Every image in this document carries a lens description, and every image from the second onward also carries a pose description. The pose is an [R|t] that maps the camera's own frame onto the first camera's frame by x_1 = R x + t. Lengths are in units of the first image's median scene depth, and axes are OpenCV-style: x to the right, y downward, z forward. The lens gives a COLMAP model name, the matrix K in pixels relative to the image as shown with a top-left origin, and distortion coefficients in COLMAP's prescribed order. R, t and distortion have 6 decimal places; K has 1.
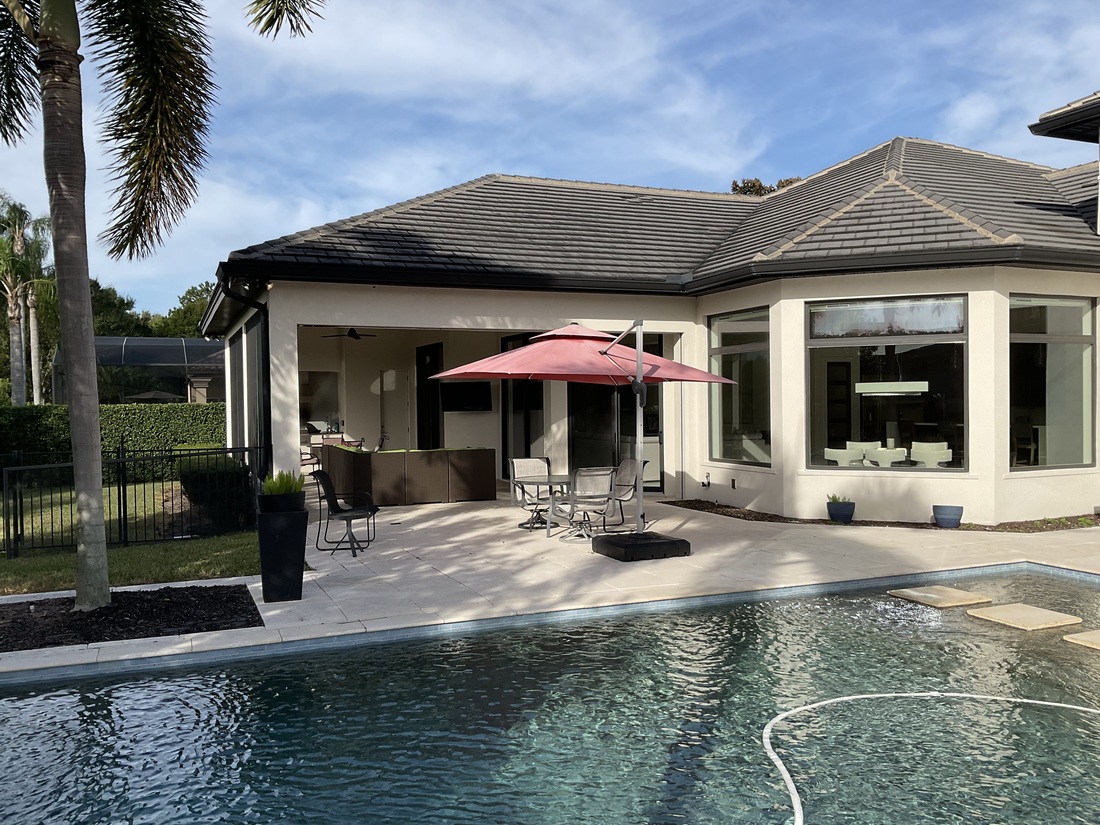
lens RADIAL K [[917.6, 0, 550.0], [0, 917.6, 412.5], [0, 0, 1]] dist [0.067994, -0.112635]
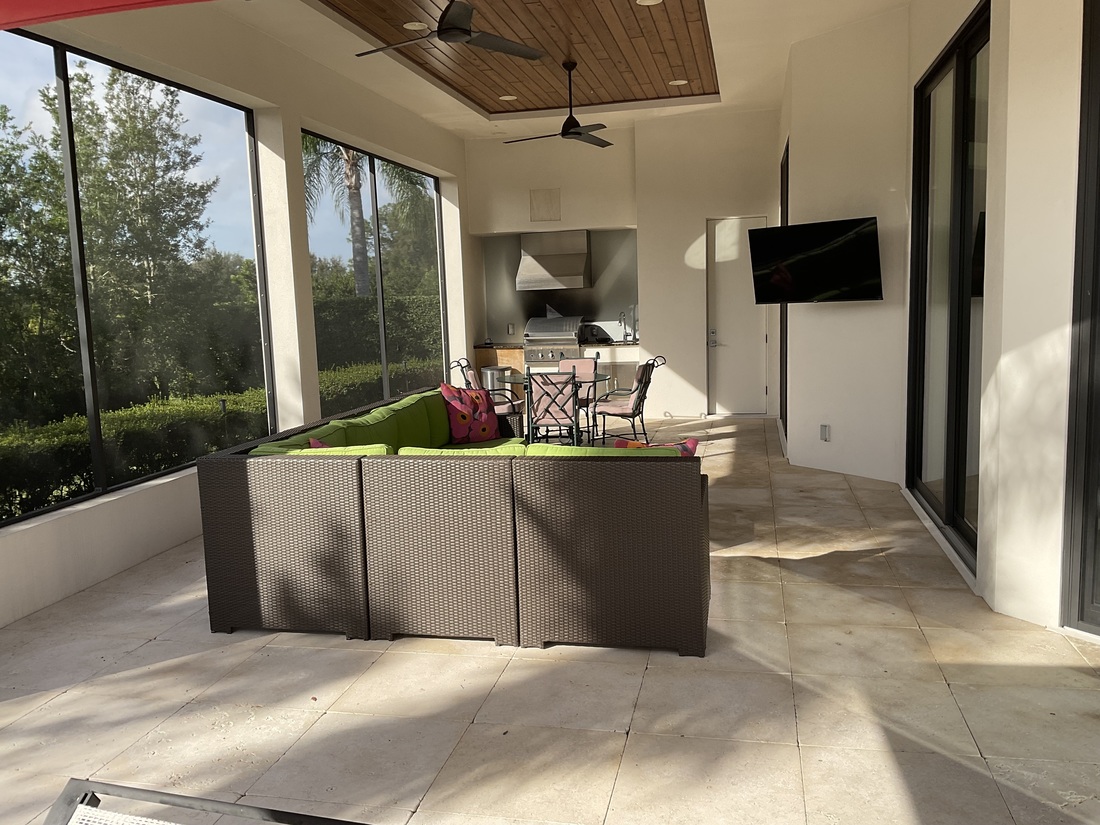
lens RADIAL K [[917.6, 0, 550.0], [0, 917.6, 412.5], [0, 0, 1]] dist [0.067994, -0.112635]
pose [[0.818015, 0.057047, -0.572361, 0.064898], [0.015315, 0.992557, 0.120817, -0.005727], [0.574993, -0.107596, 0.811052, 0.961273]]
